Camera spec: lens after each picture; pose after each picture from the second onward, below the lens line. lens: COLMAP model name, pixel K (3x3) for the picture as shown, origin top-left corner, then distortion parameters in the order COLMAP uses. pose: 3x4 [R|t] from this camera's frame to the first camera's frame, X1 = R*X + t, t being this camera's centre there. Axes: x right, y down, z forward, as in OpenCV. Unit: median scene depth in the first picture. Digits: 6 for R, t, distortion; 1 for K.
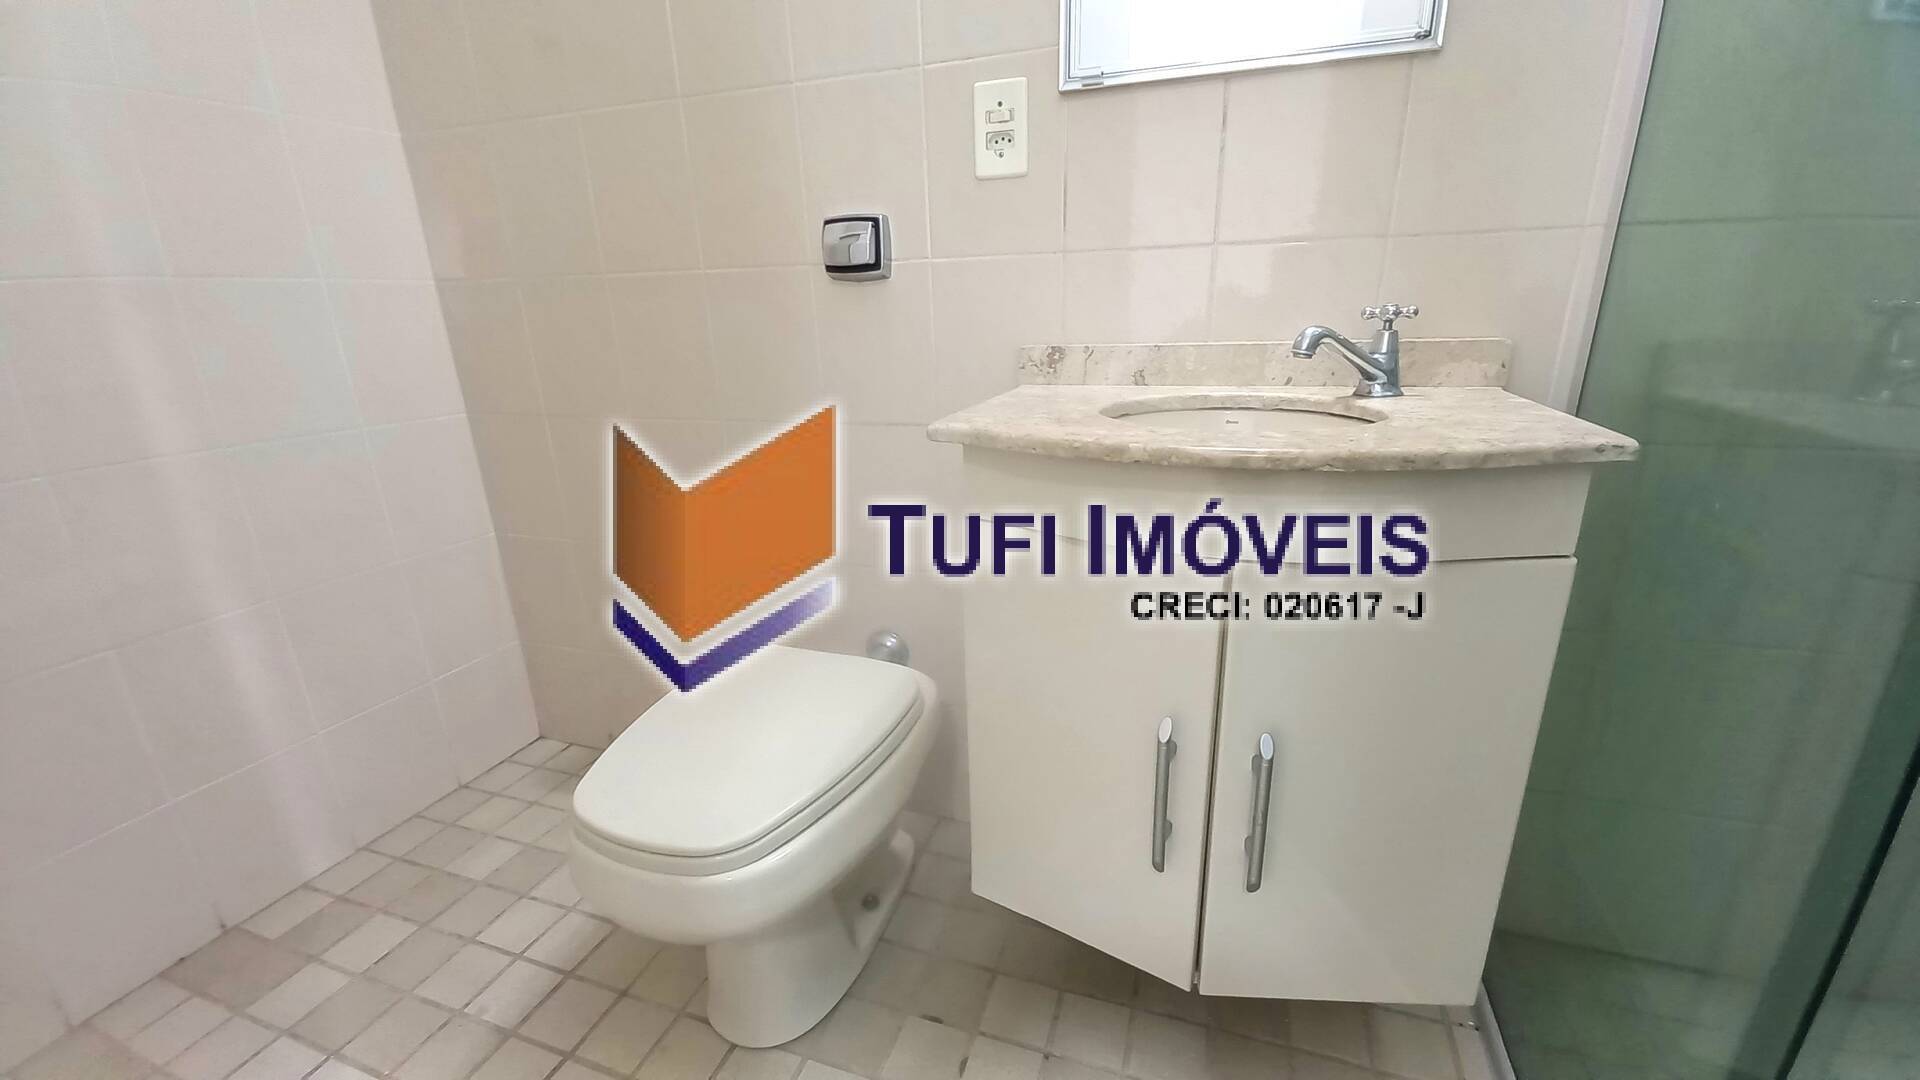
lens RADIAL K [[755.1, 0, 963.4], [0, 755.1, 554.3], [0, 0, 1]] dist [0.011392, -0.008683]
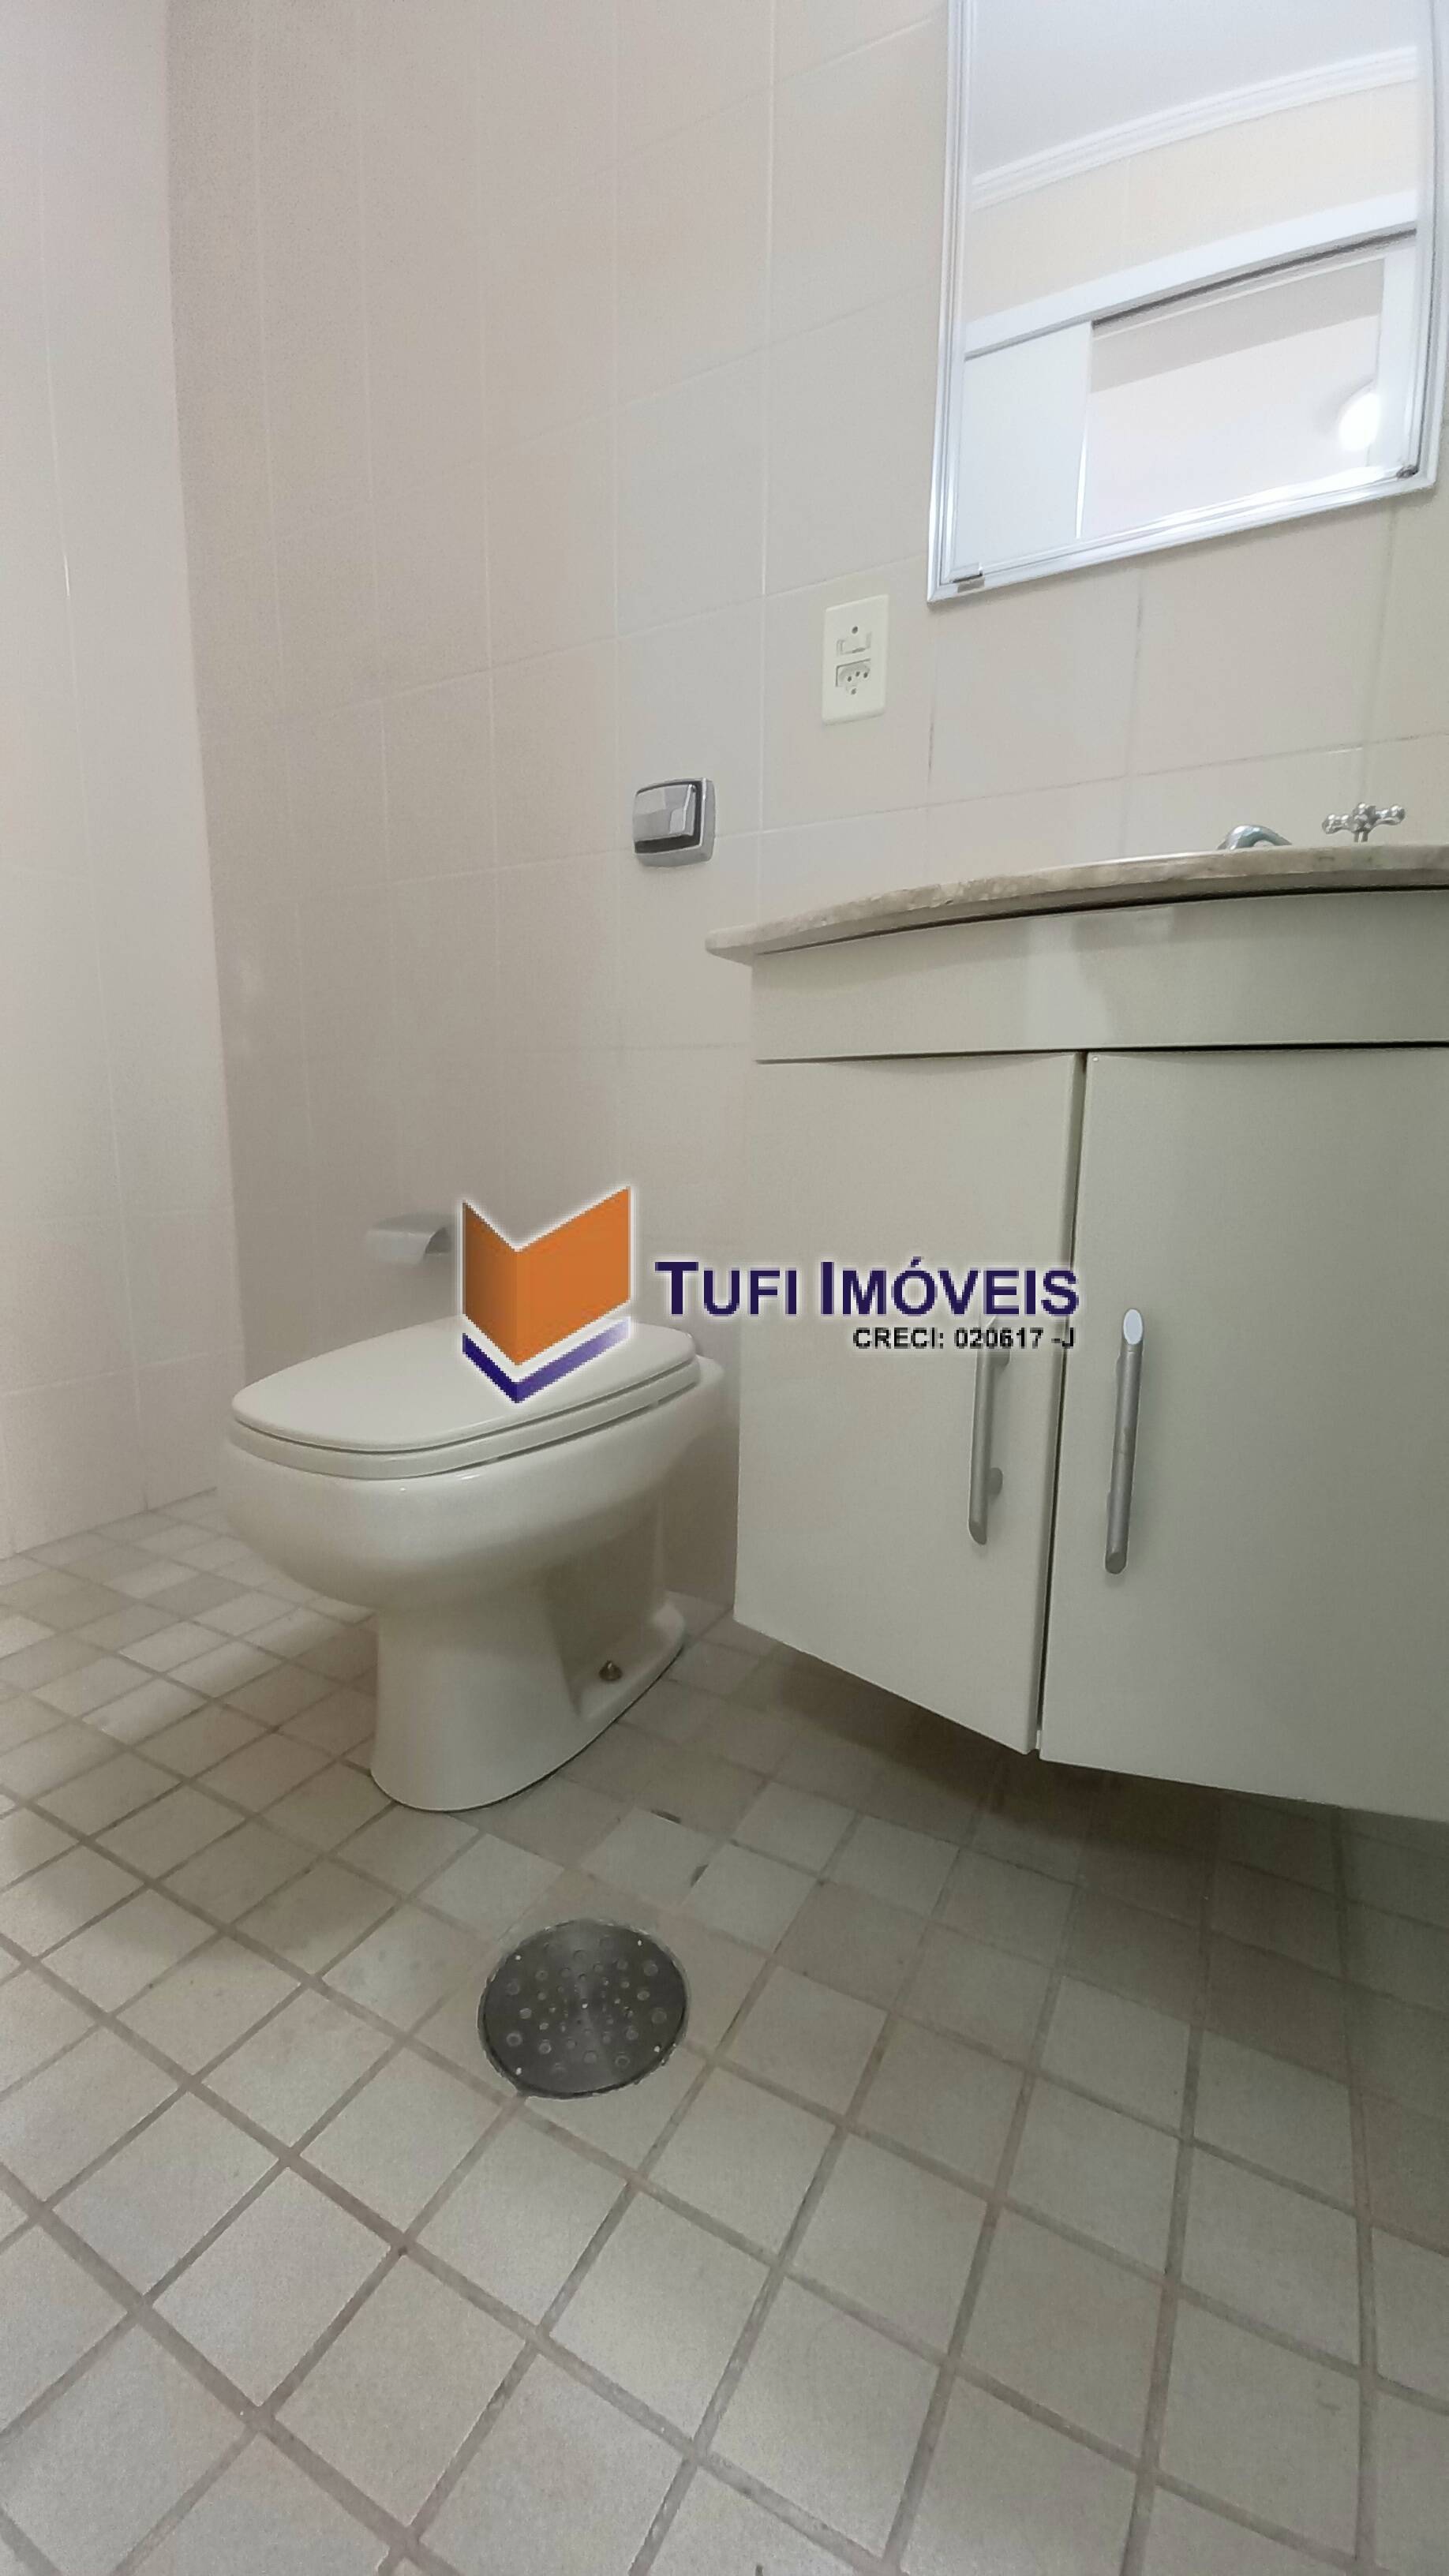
lens RADIAL K [[1013.1, 0, 701.8], [0, 1013.1, 1317.6], [0, 0, 1]] dist [0.011392, -0.008683]
pose [[0.982935, 0.068363, -0.170777, 0.121216], [-0.091988, 0.986635, -0.134500, 0.286591], [0.159300, 0.147914, 0.976087, 0.021966]]
